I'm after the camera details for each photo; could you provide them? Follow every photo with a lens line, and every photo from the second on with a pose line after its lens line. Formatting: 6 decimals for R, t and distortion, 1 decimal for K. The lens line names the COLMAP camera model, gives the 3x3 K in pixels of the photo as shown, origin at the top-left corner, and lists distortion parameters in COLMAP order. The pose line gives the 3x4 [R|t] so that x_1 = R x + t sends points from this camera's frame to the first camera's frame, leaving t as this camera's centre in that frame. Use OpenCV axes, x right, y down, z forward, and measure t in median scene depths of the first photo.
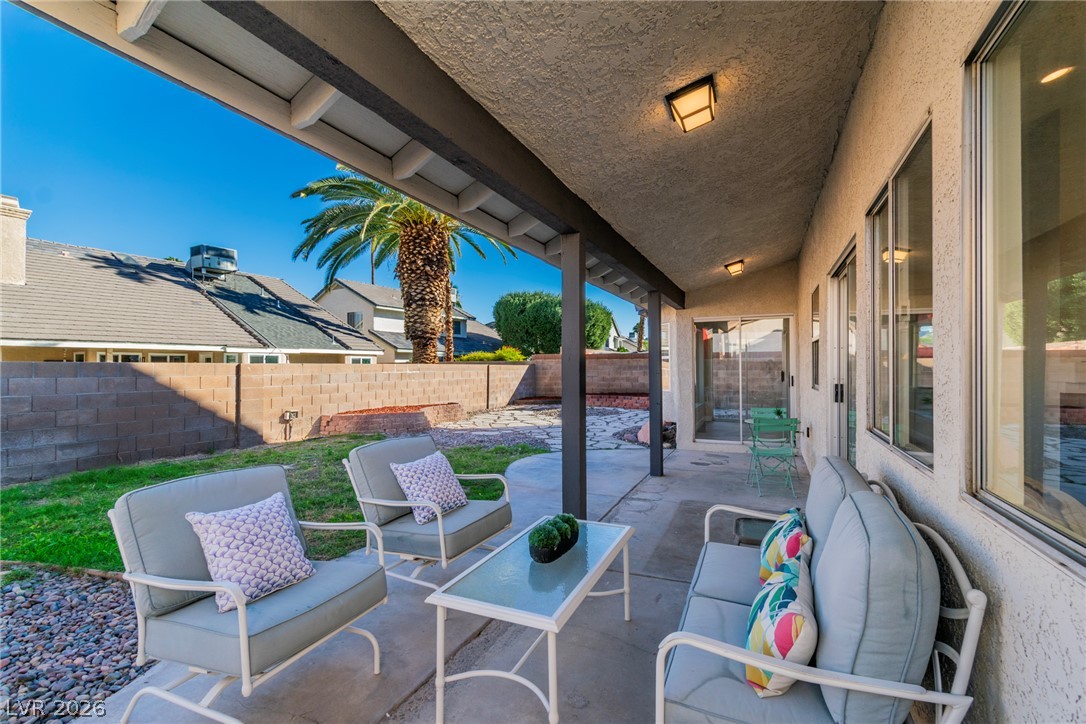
lens RADIAL K [[480.3, 0, 547.5], [0, 480.3, 365.8], [0, 0, 1]] dist [-0.001683, -0.000770]
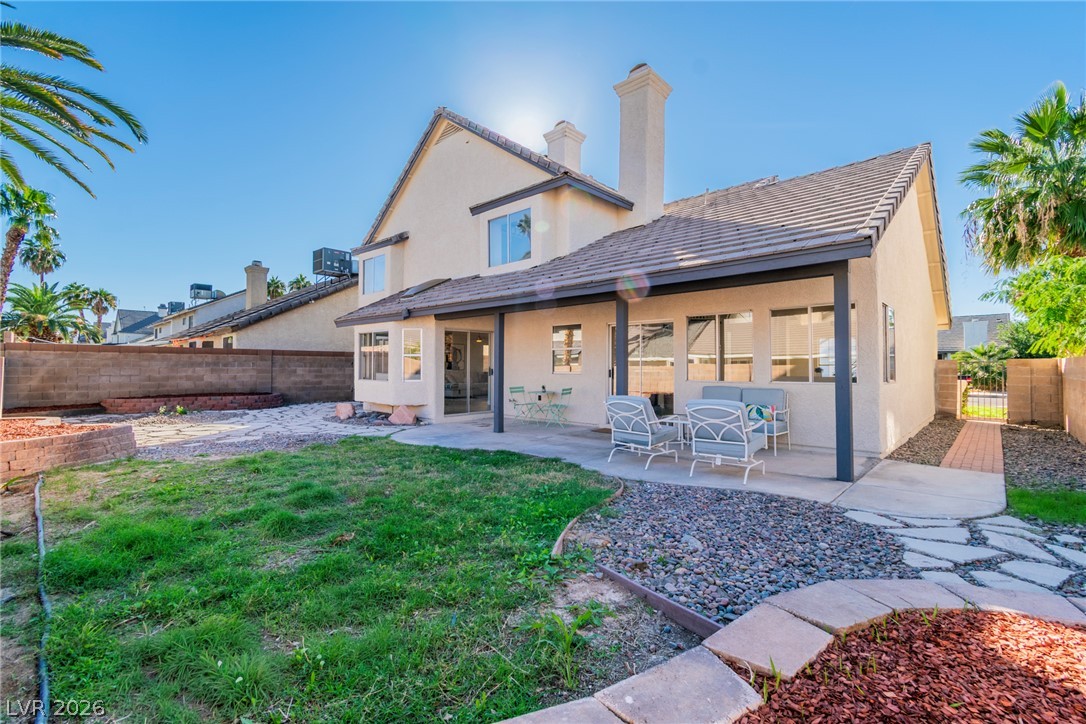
lens RADIAL K [[480.3, 0, 554.1], [0, 480.3, 354.3], [0, 0, 1]] dist [-0.001683, -0.000770]
pose [[0.315770, 0.029922, 0.948364, -0.481986], [-0.005134, 0.999542, -0.029827, 0.009441], [-0.948822, 0.004550, 0.315778, 0.140189]]
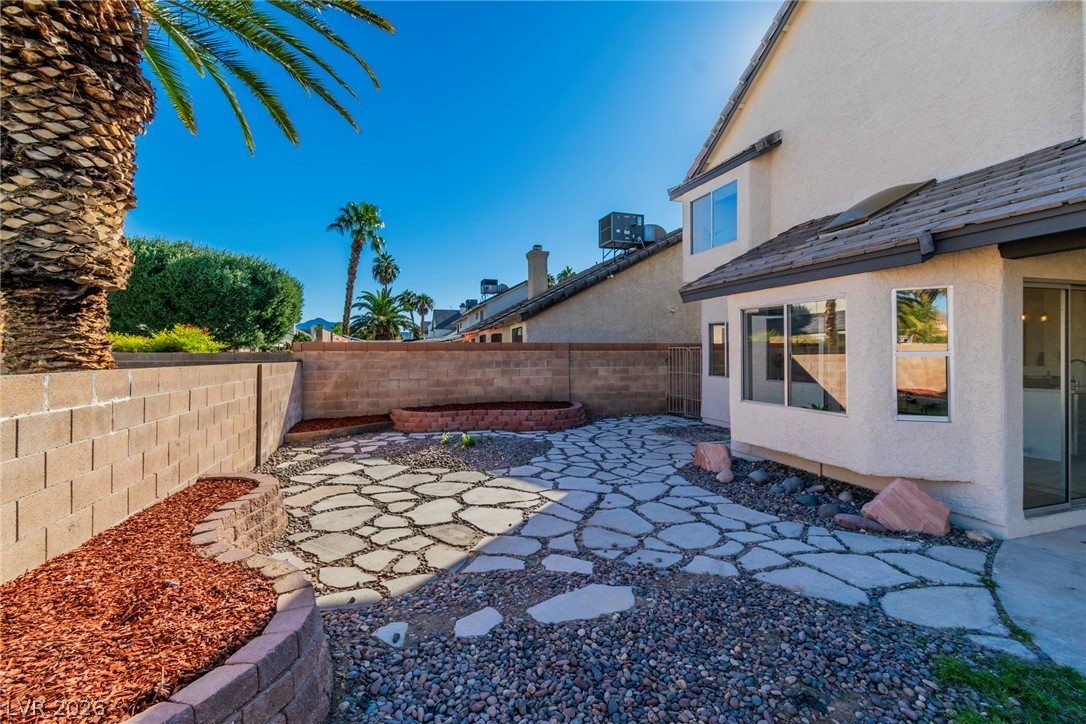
lens RADIAL K [[480.3, 0, 550.4], [0, 480.3, 357.7], [0, 0, 1]] dist [-0.001683, -0.000770]
pose [[0.739470, -0.005380, 0.673168, -0.221010], [0.002021, 0.999981, 0.005772, -0.009624], [-0.673186, -0.002908, 0.739467, 0.509085]]
